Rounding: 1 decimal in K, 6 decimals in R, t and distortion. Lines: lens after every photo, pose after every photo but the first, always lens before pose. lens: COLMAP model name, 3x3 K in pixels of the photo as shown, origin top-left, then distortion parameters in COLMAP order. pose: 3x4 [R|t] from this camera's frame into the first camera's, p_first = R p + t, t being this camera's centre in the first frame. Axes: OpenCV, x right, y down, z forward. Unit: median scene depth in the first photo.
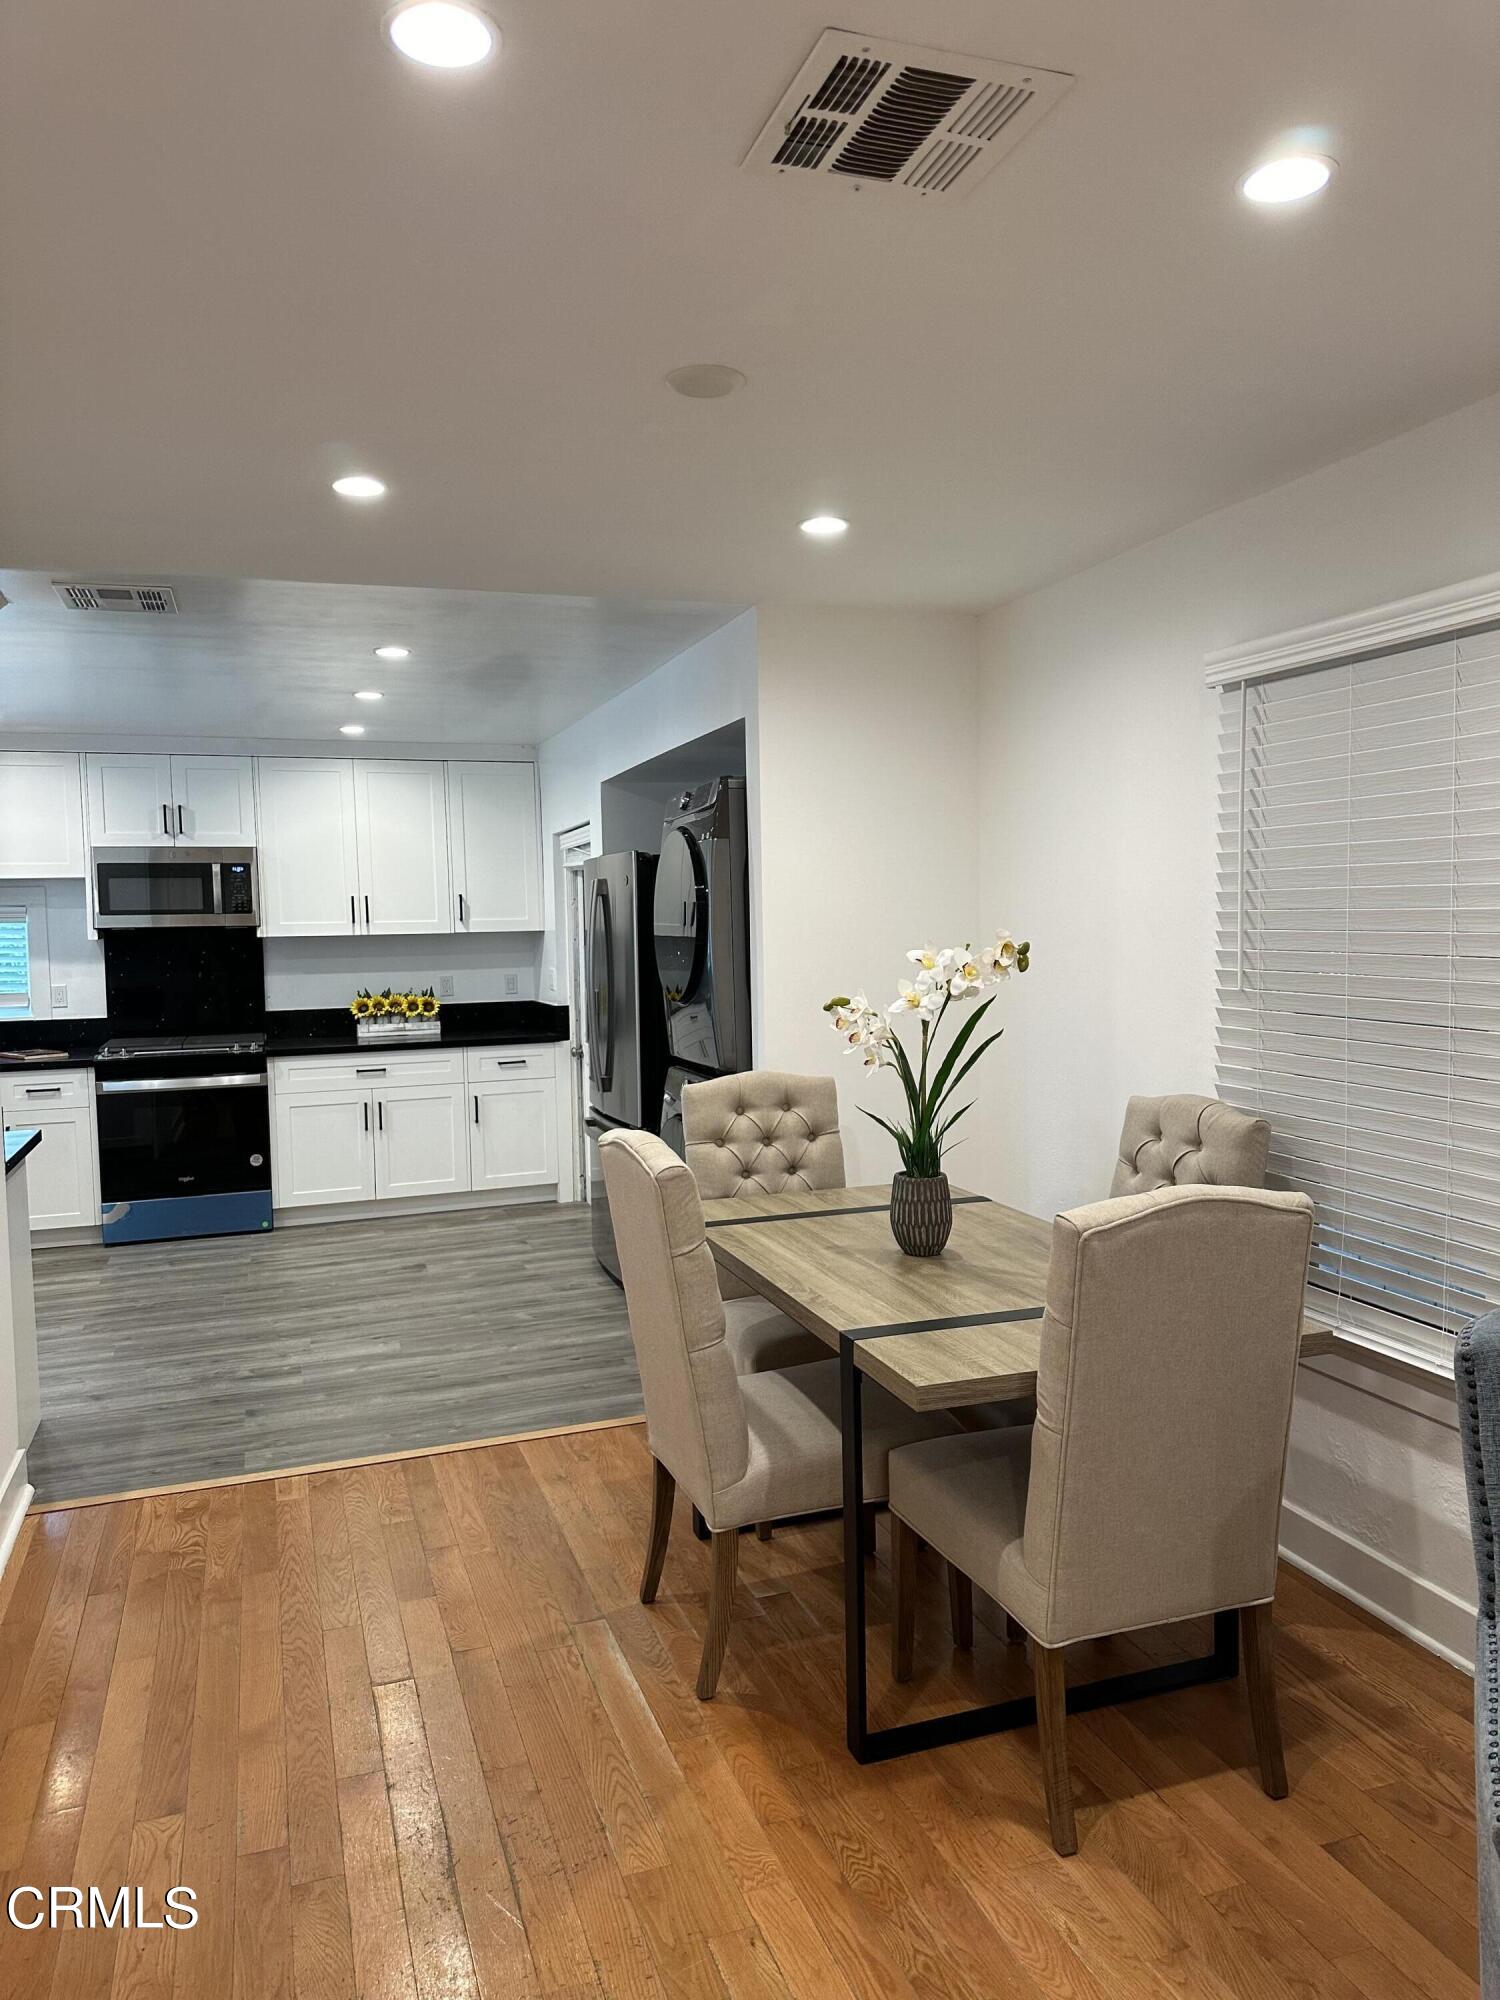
lens RADIAL K [[1415.1, 0, 751.3], [0, 1415.1, 1005.9], [0, 0, 1]] dist [0.055628, -0.038515]
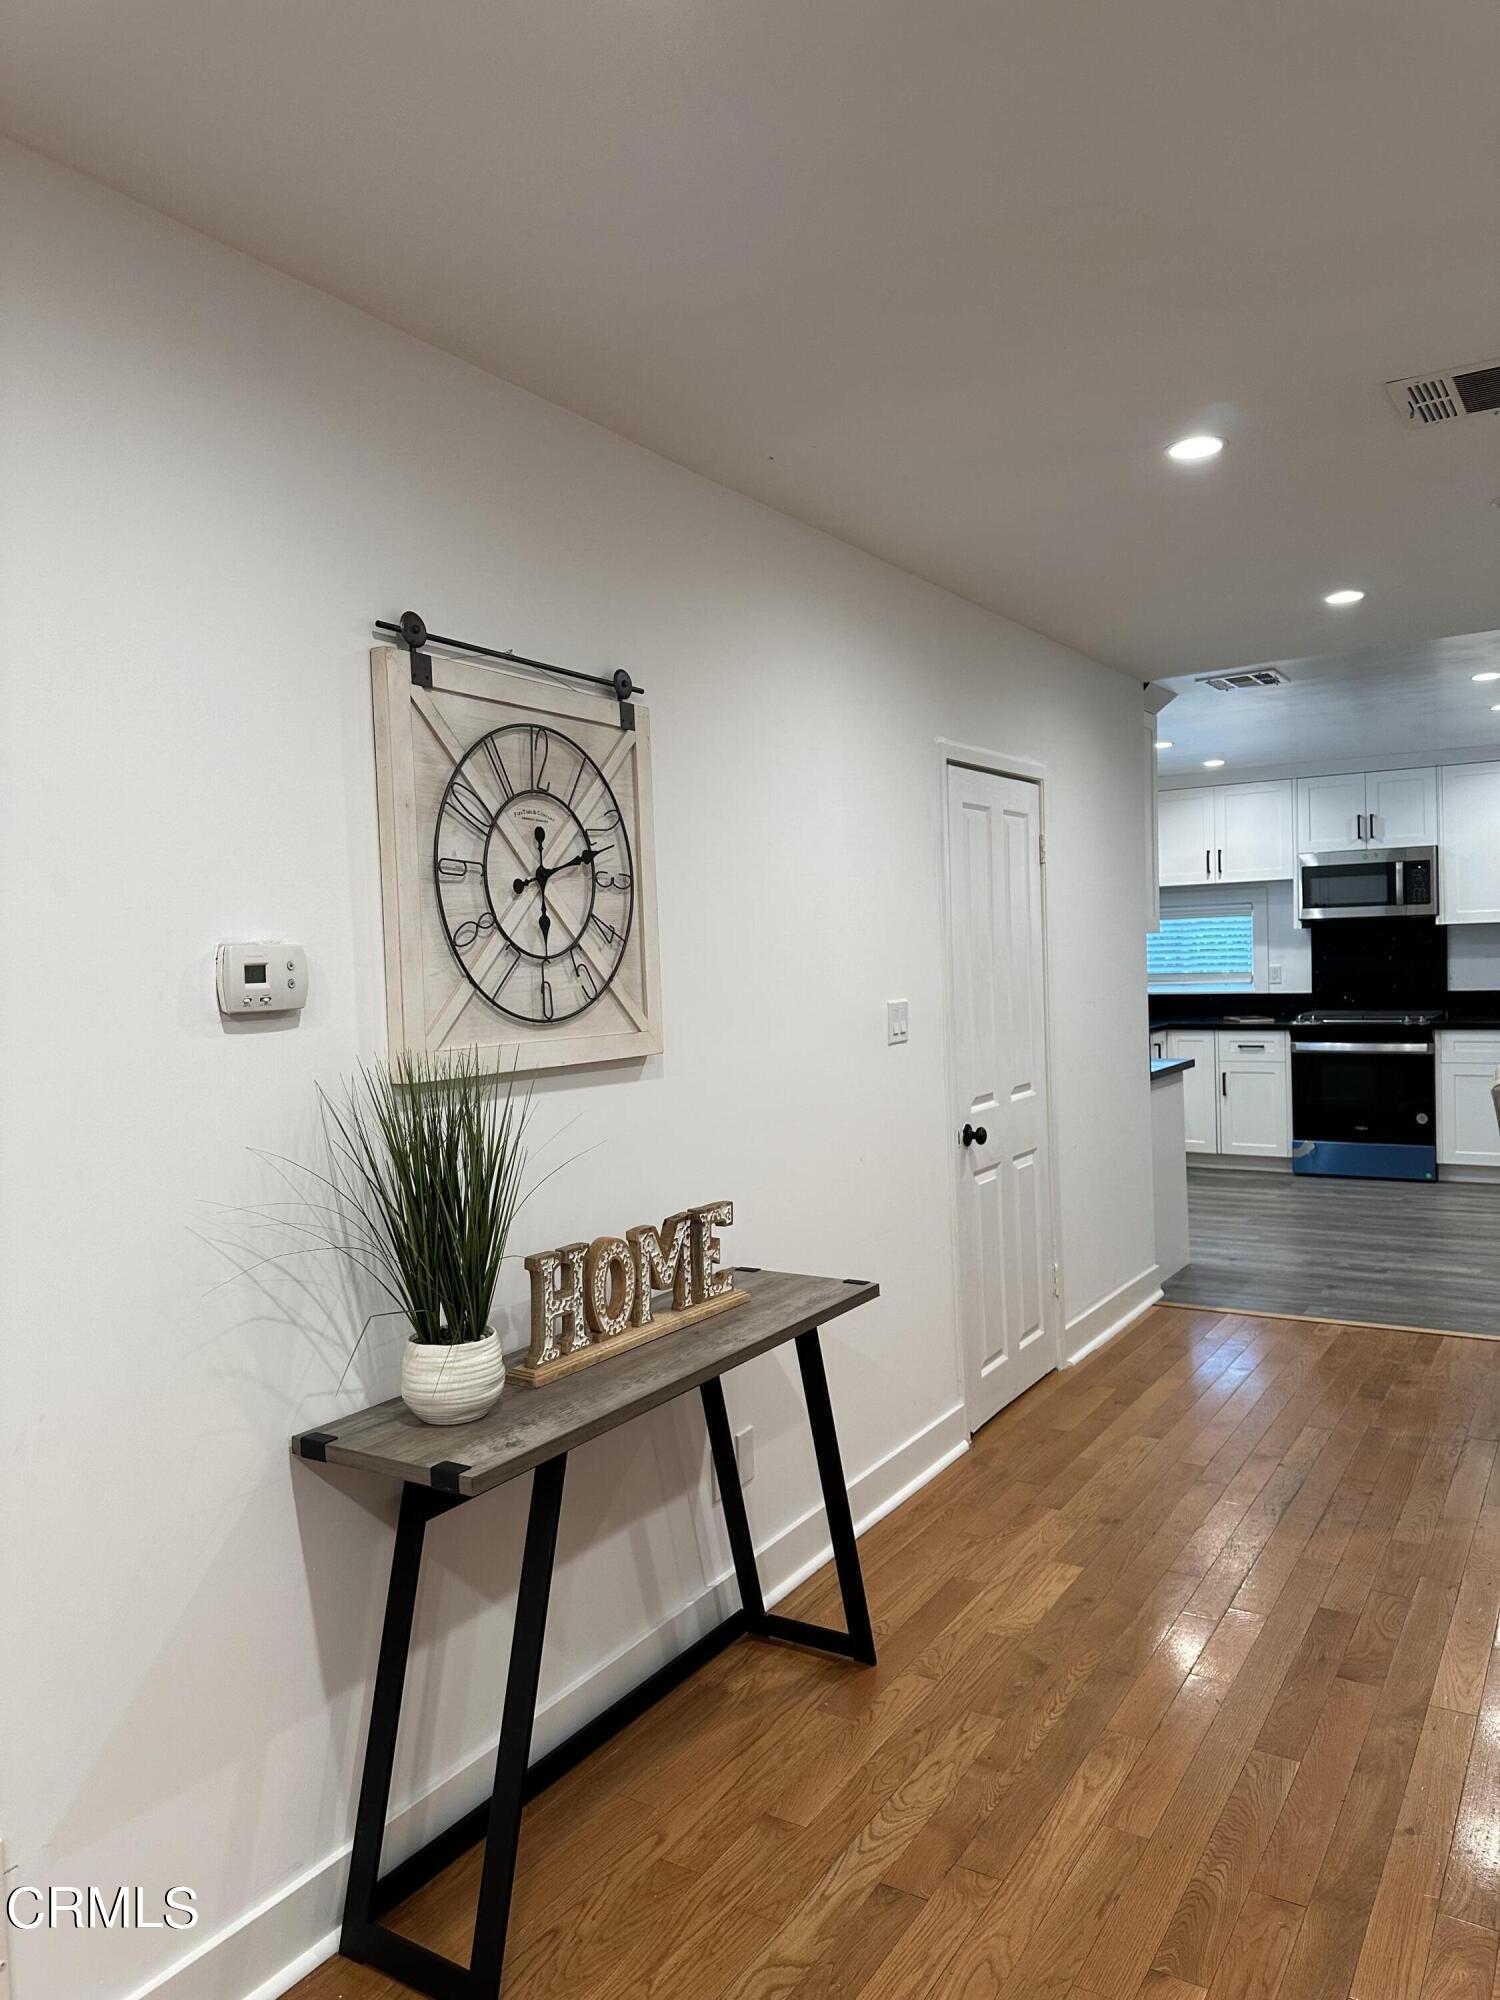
lens RADIAL K [[1415.1, 0, 743.8], [0, 1415.1, 998.9], [0, 0, 1]] dist [0.055628, -0.038515]
pose [[0.627275, 0.026742, -0.778339, 0.204362], [-0.029929, 0.999500, 0.010220, 0.016490], [0.778222, 0.016884, 0.627762, -0.150839]]
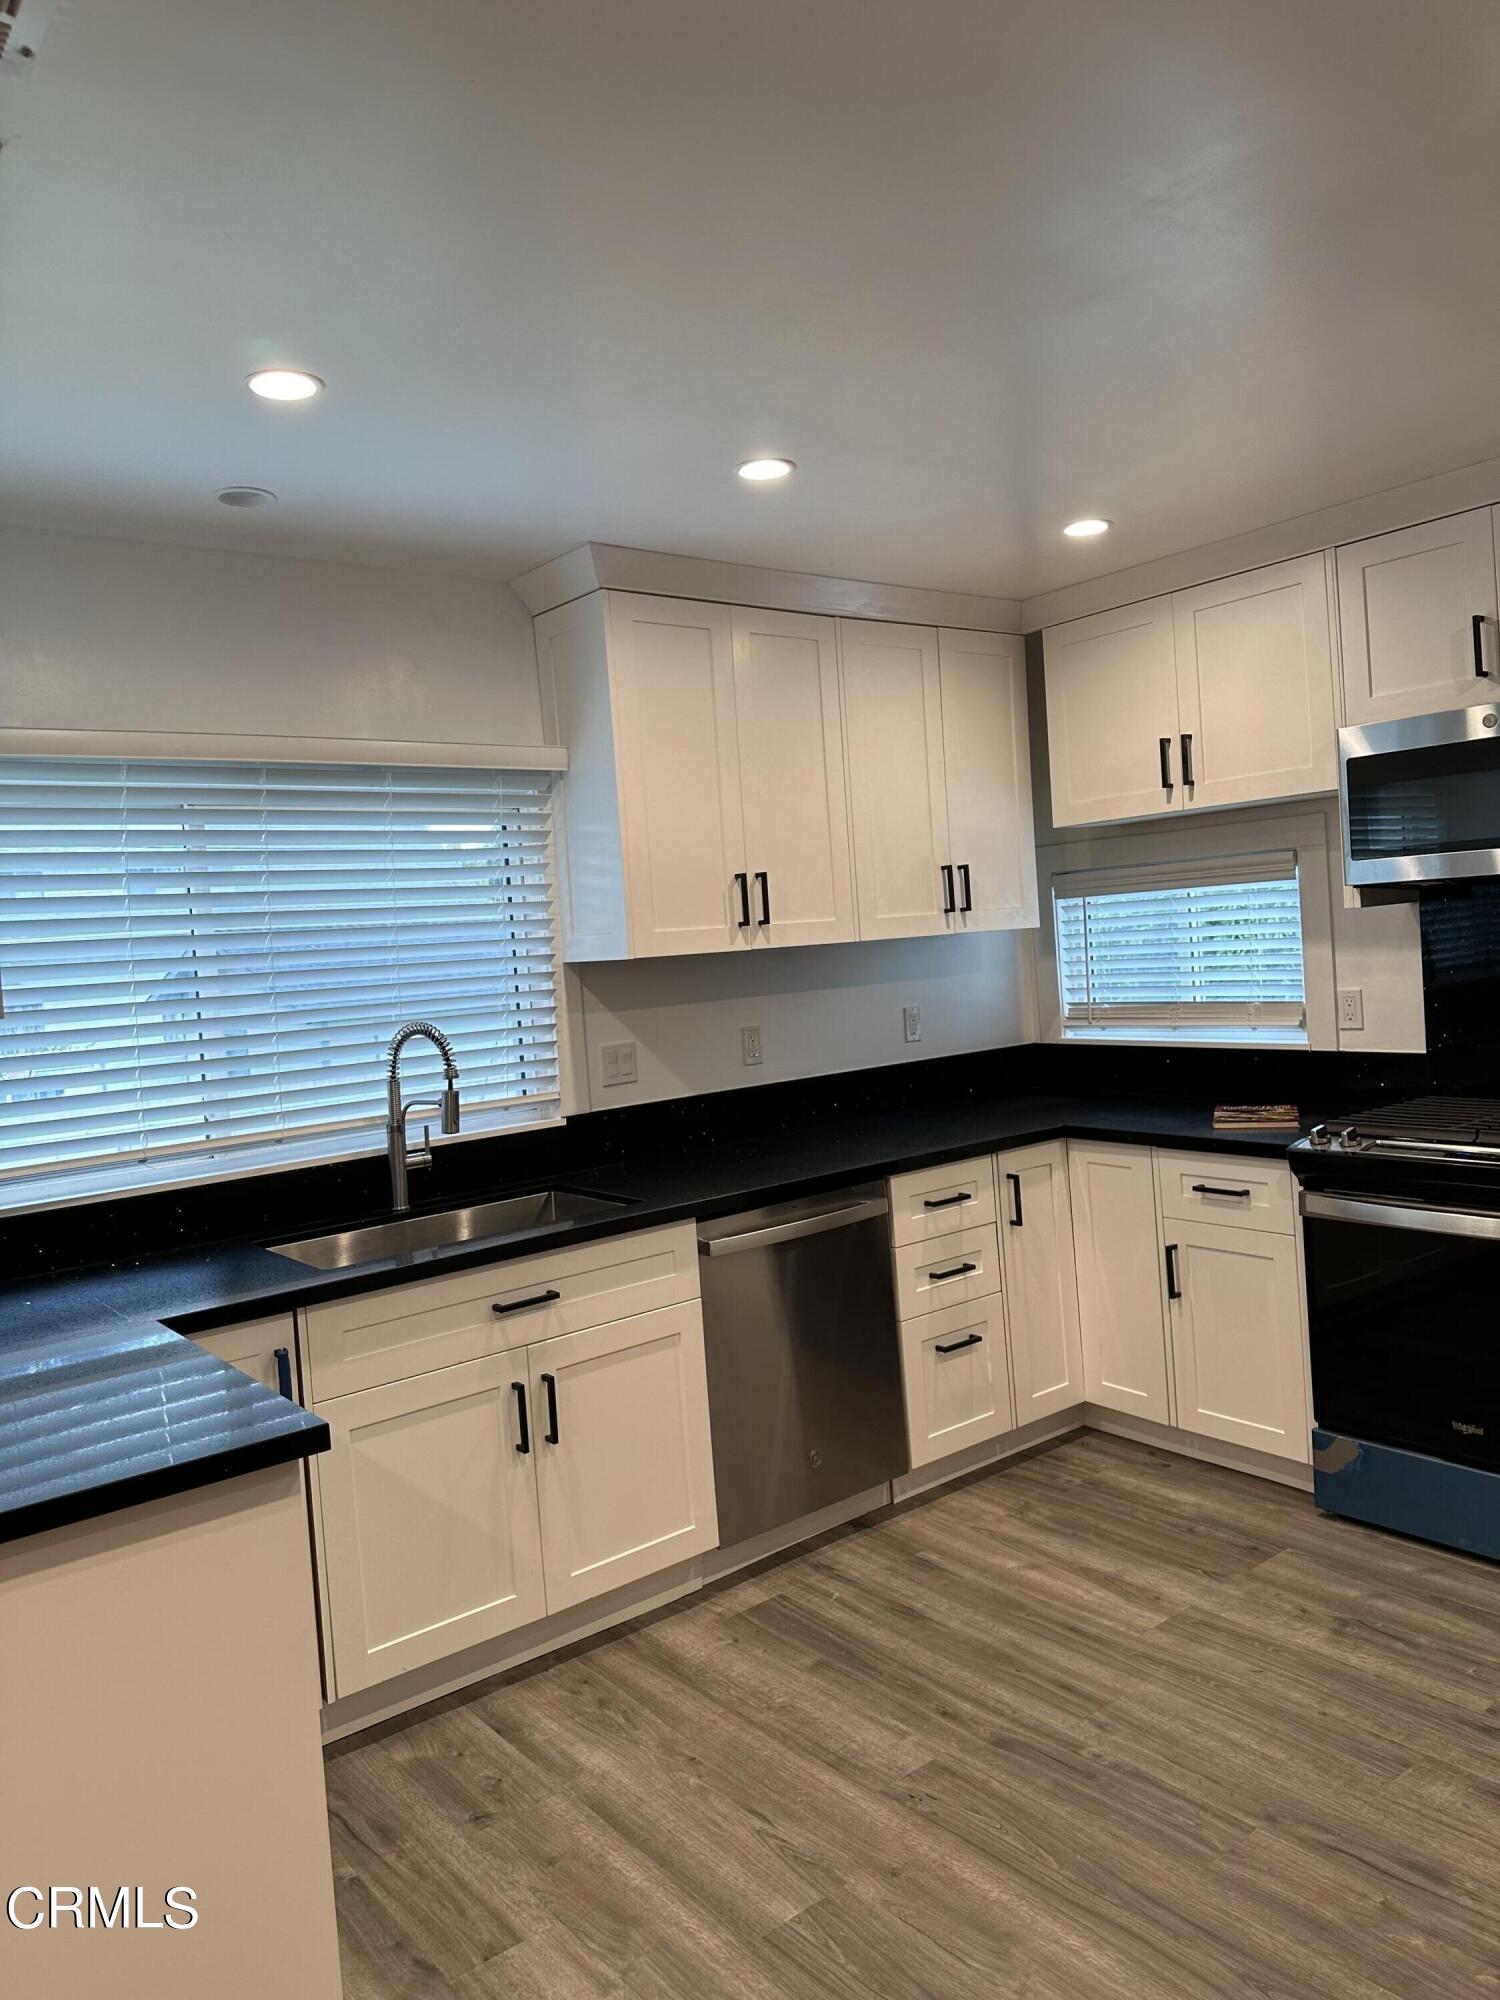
lens RADIAL K [[1415.1, 0, 751.8], [0, 1415.1, 998.0], [0, 0, 1]] dist [0.055628, -0.038515]
pose [[0.321575, 0.041397, -0.945979, -0.038822], [0.004363, 0.998968, 0.045199, -0.038500], [0.946874, -0.018662, 0.321063, 0.631032]]
